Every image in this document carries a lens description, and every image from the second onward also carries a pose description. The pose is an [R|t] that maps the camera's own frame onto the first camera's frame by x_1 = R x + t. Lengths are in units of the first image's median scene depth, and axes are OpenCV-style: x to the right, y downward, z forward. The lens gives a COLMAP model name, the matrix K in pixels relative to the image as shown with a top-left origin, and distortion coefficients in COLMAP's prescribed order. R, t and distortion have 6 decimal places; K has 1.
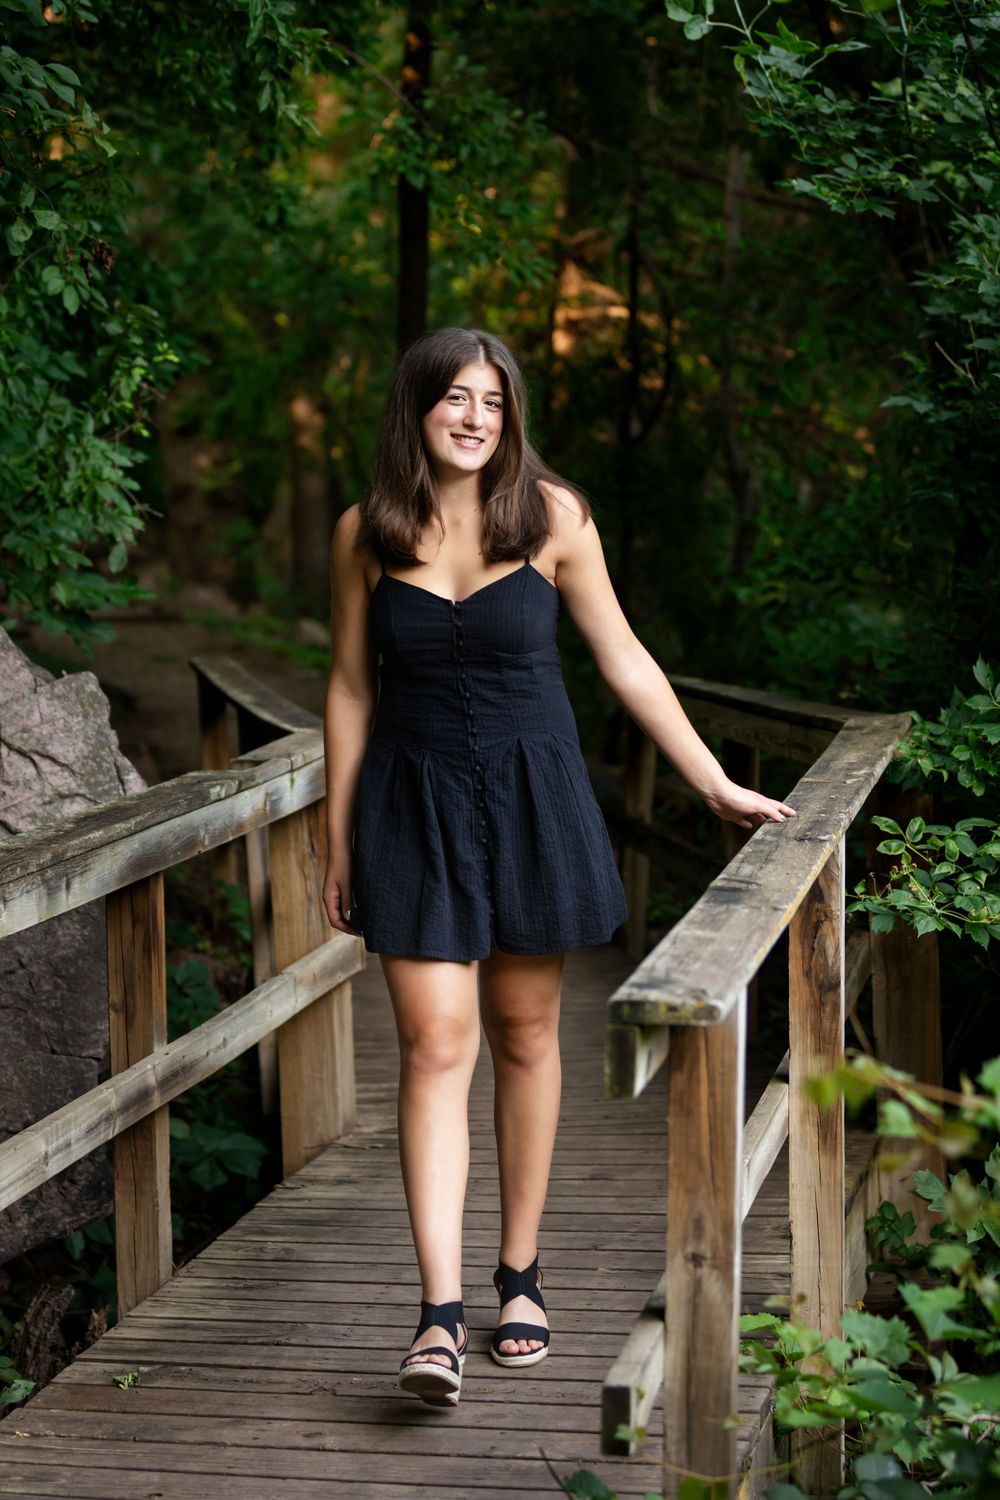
lens RADIAL K [[3081.3, 0, 500.0], [0, 3081.3, 750.0], [0, 0, 1]] dist [0.582921, -6.609599]
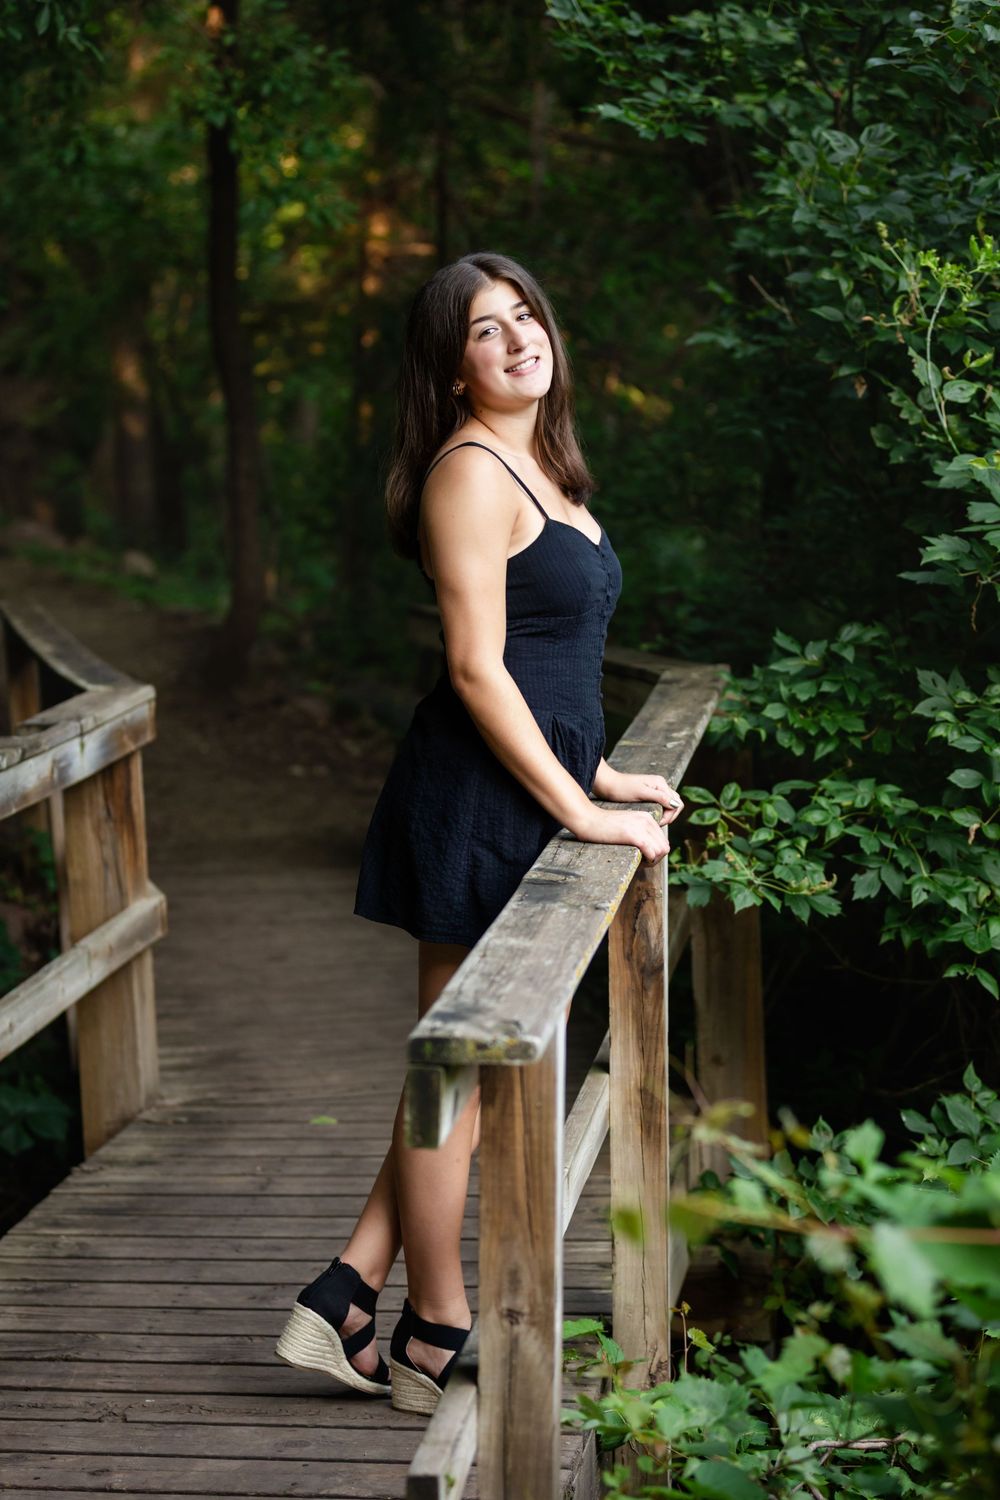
lens RADIAL K [[2941.4, 0, 411.9], [0, 2941.4, 755.7], [0, 0, 1]] dist [0.177596, 0.154199]
pose [[0.999438, -0.014984, 0.029974, 0.007525], [0.014122, 0.999487, 0.028748, -0.012936], [-0.030390, -0.028309, 0.999137, 0.106742]]
